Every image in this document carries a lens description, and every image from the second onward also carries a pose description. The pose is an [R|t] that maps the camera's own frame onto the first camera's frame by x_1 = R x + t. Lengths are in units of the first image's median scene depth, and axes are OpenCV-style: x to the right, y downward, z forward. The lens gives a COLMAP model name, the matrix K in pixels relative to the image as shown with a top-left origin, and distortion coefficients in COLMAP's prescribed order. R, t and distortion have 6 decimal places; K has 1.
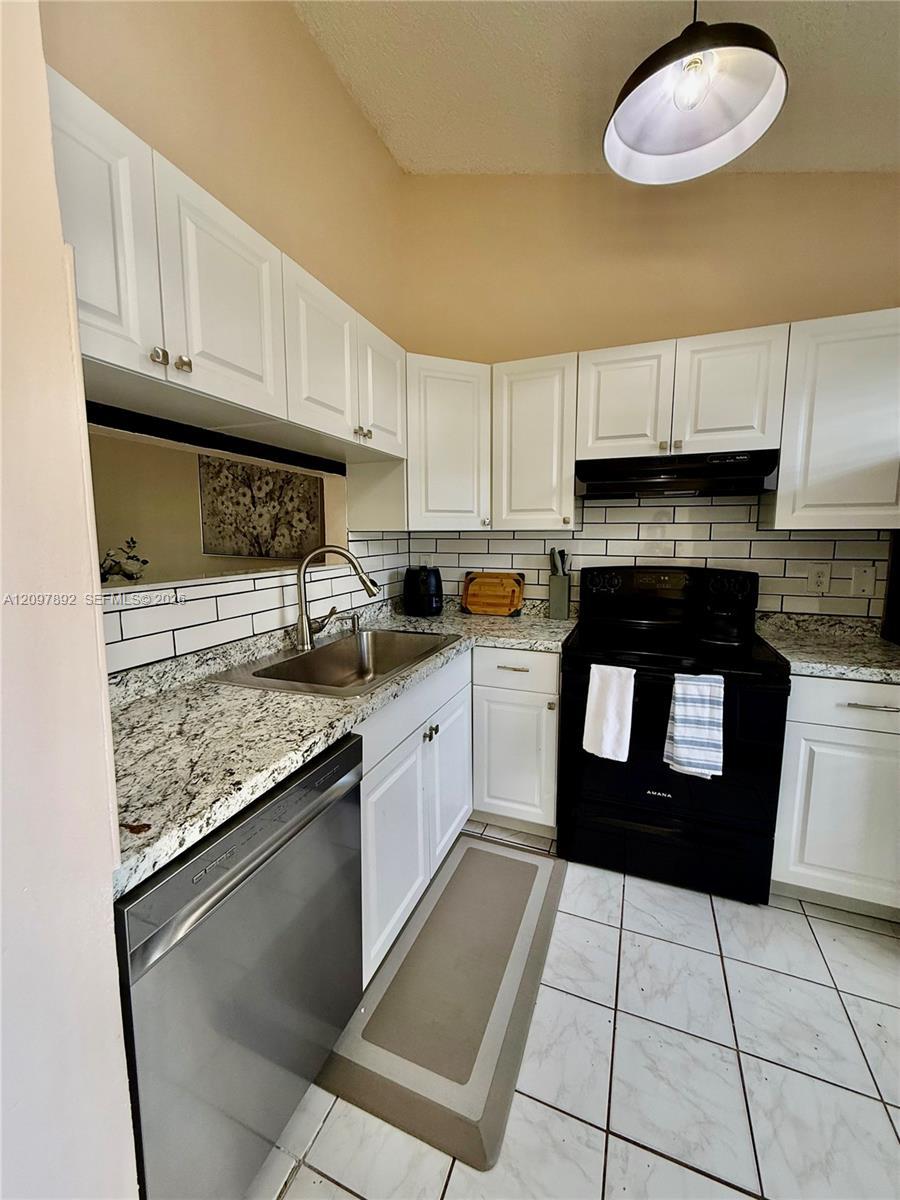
lens RADIAL K [[477.3, 0, 451.8], [0, 477.3, 592.3], [0, 0, 1]] dist [-0.000545, -0.000095]
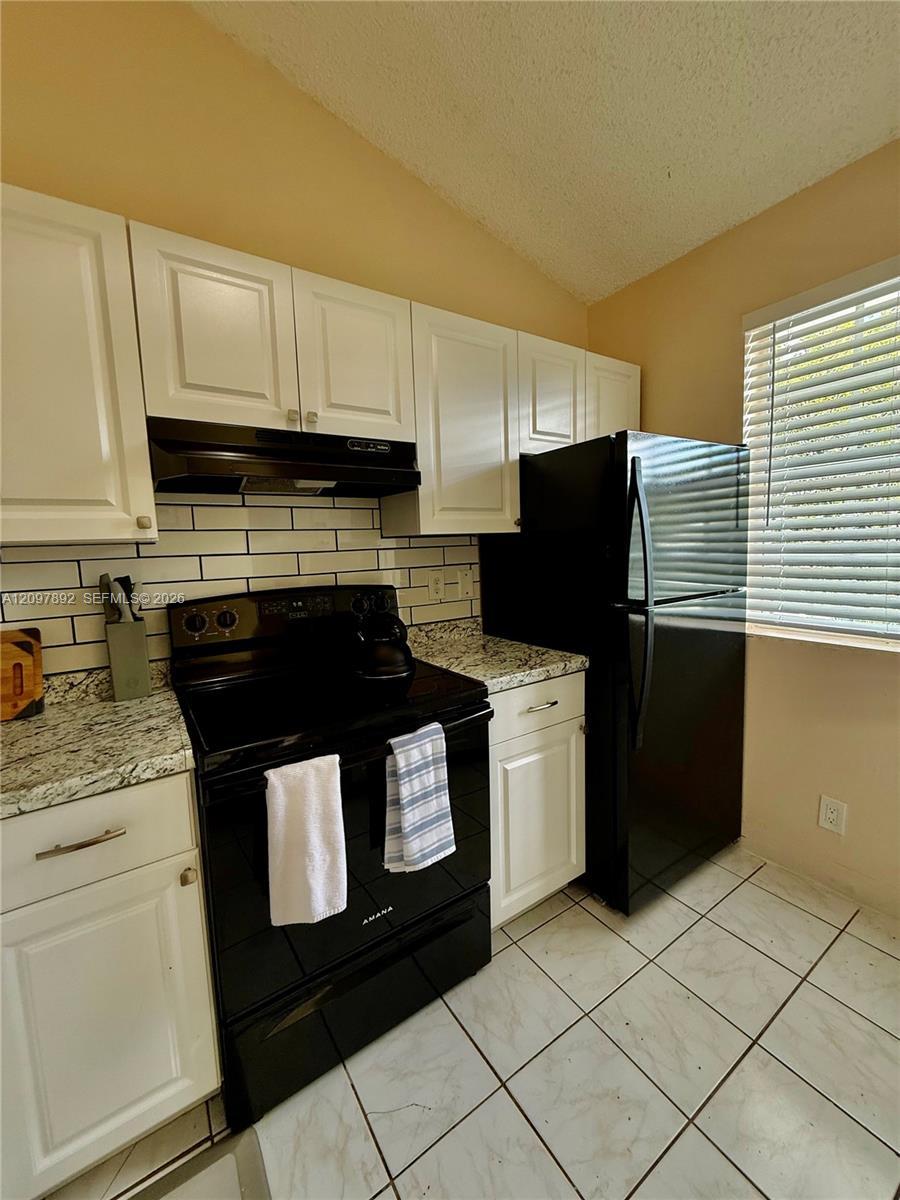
lens RADIAL K [[477.3, 0, 451.8], [0, 477.3, 592.3], [0, 0, 1]] dist [-0.000545, -0.000095]
pose [[0.559857, -0.102007, 0.822286, -0.024211], [0.134480, 0.990422, 0.031303, -0.043510], [-0.817603, 0.093056, 0.568213, 0.438279]]
